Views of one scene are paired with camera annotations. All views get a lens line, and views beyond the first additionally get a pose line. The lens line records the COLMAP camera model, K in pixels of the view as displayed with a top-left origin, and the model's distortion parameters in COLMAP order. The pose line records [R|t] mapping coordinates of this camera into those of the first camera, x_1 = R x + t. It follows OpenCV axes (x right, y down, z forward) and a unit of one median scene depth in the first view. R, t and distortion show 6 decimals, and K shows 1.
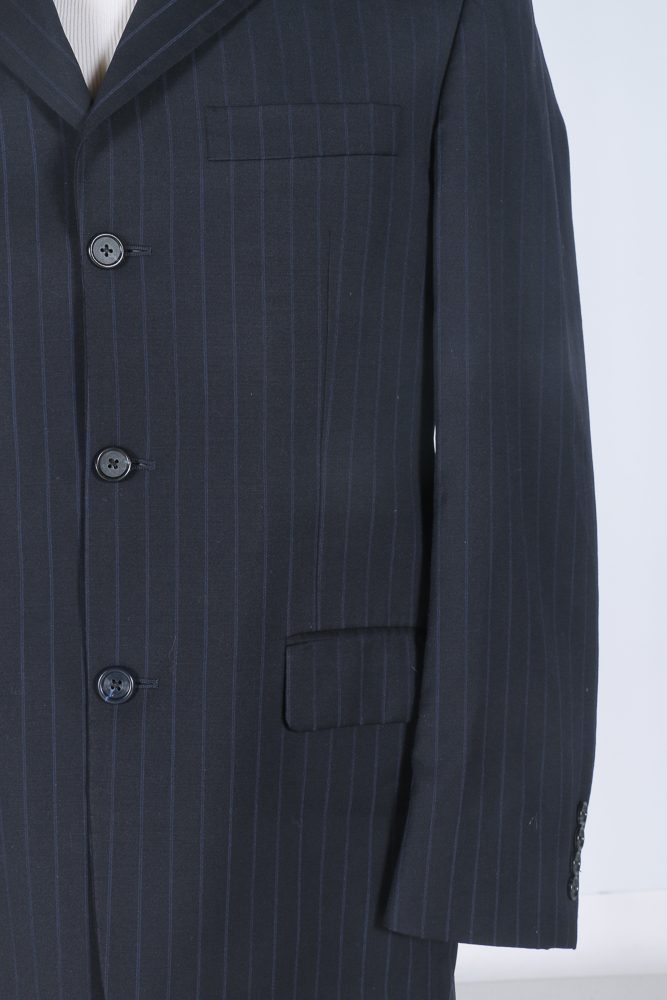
lens RADIAL K [[1626.9, 0, 331.7], [0, 1626.9, 501.4], [0, 0, 1]] dist [0.104800, 0.000000]
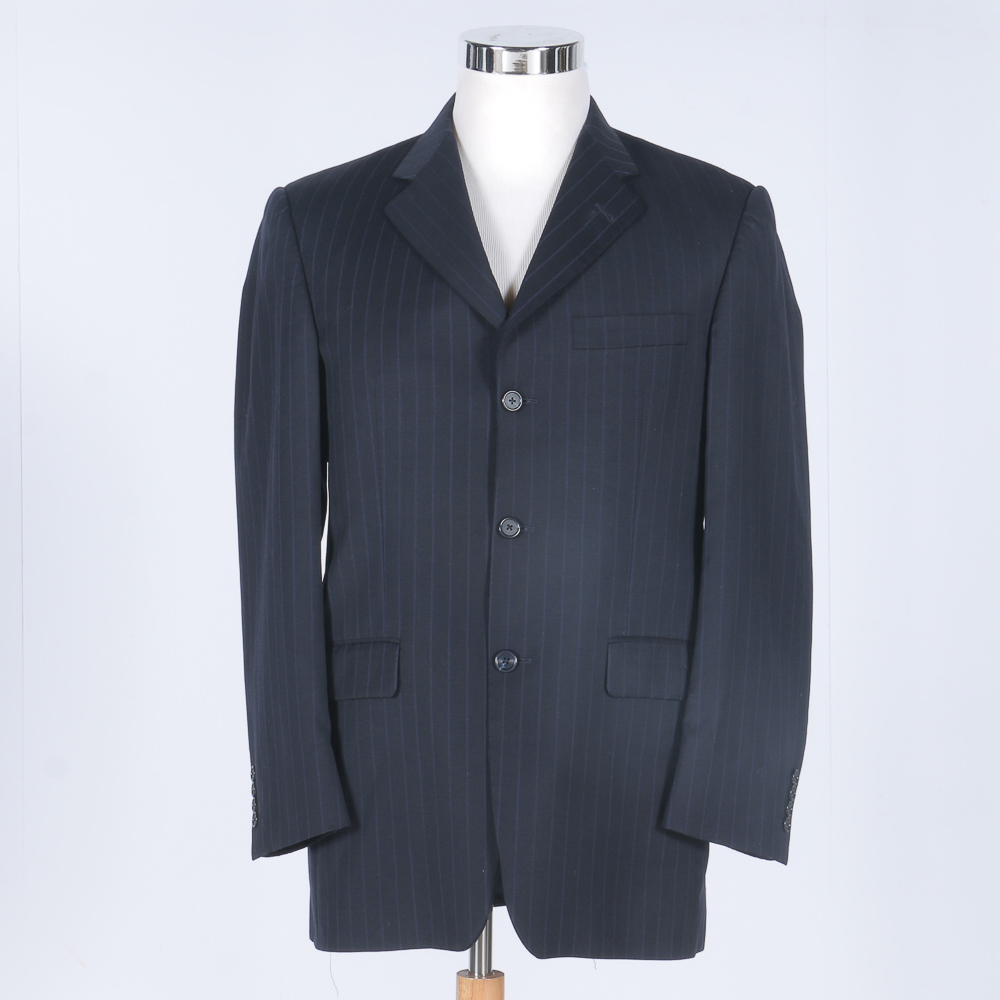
lens RADIAL K [[2354.1, 0, 501.9], [0, 2354.1, 498.4], [0, 0, 1]] dist [0.189044, 0.000000]
pose [[0.998971, 0.037597, -0.025369, -0.080780], [-0.039112, 0.997302, -0.062113, 0.095430], [0.022965, 0.063042, 0.997747, -1.379645]]
